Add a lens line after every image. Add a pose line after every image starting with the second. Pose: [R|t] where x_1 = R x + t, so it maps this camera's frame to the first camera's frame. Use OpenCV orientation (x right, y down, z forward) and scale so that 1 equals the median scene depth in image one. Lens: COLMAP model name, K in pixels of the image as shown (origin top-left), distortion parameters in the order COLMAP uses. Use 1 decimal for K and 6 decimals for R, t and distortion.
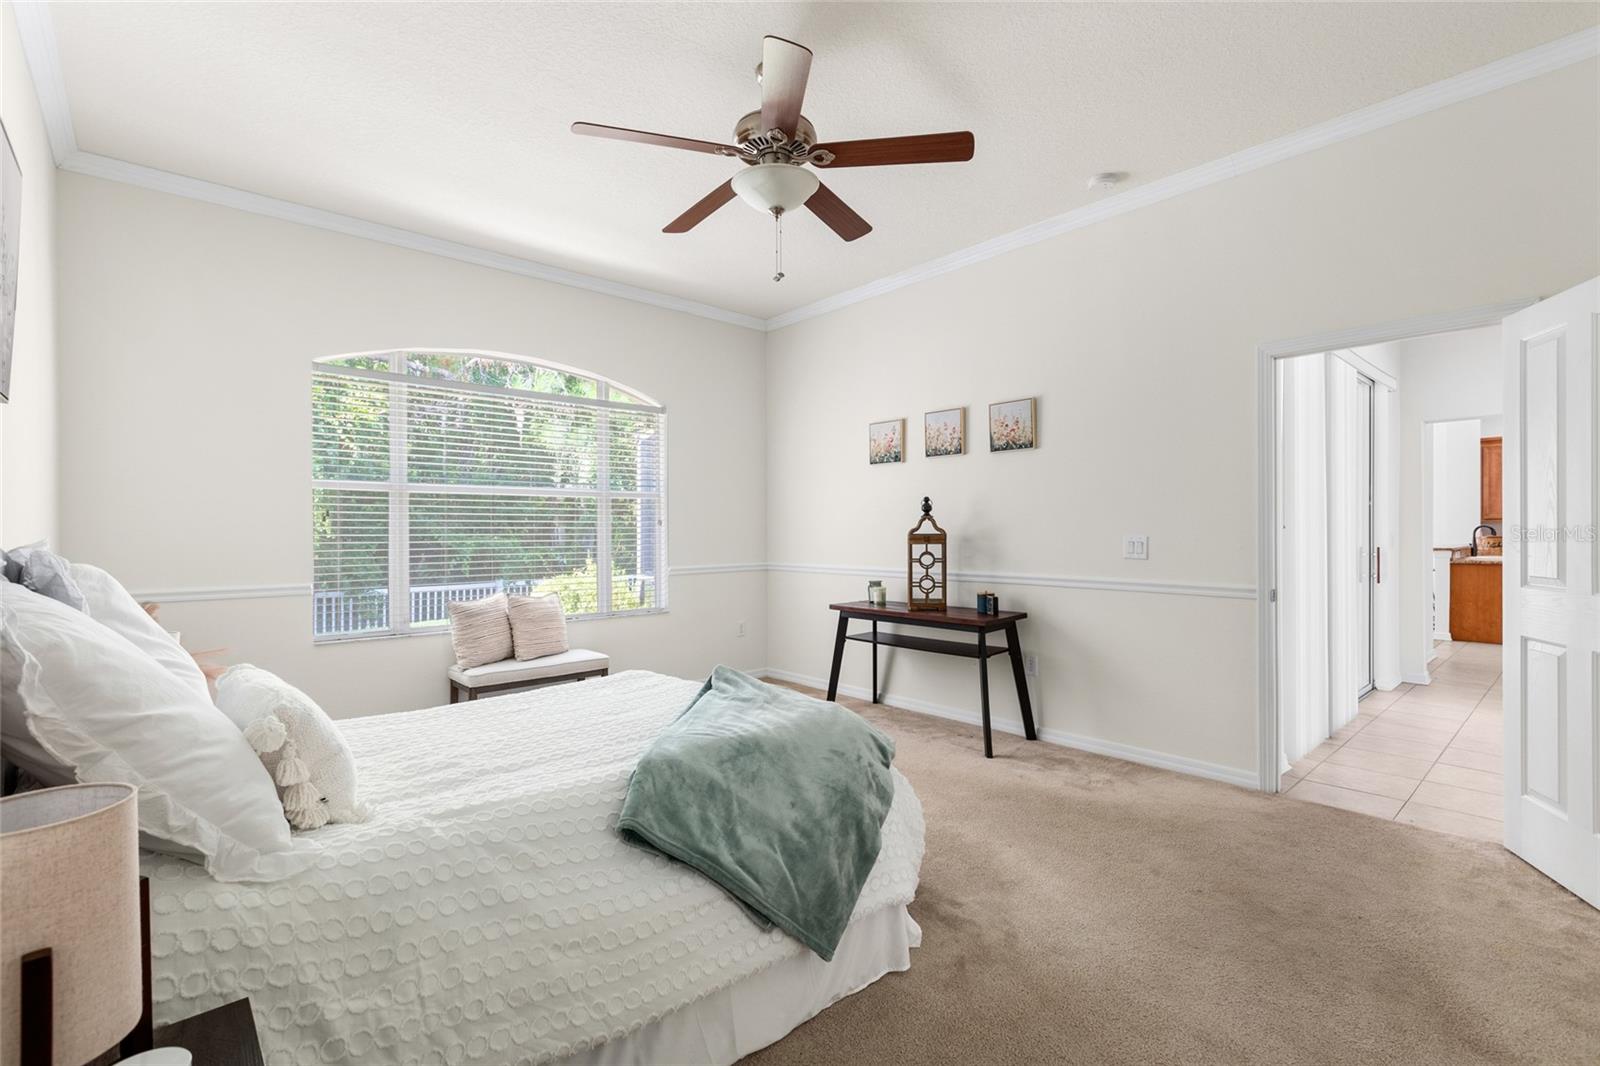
lens RADIAL K [[720.1, 0, 802.8], [0, 720.1, 528.2], [0, 0, 1]] dist [0.000382, -0.000381]
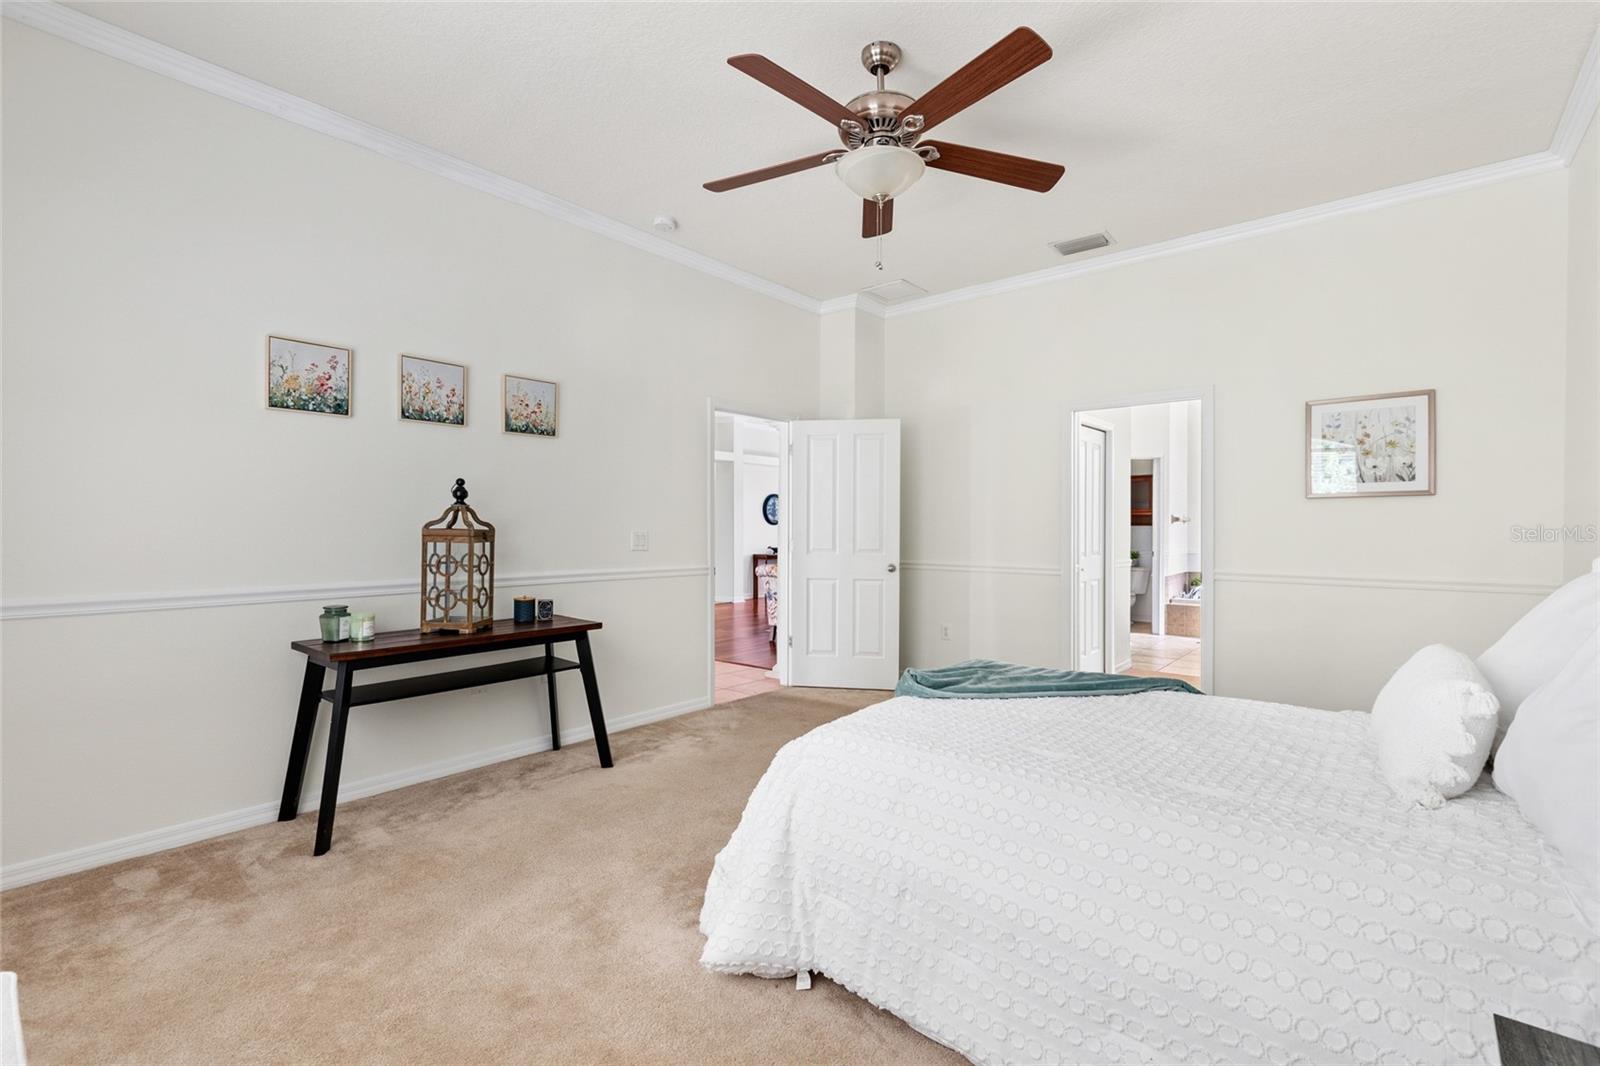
lens RADIAL K [[720.1, 0, 802.8], [0, 720.1, 528.2], [0, 0, 1]] dist [0.000382, -0.000381]
pose [[-0.139633, 0.004895, 0.990191, -0.606376], [-0.004518, 0.999974, -0.005580, 0.009905], [-0.990193, -0.005253, -0.139608, 0.759040]]
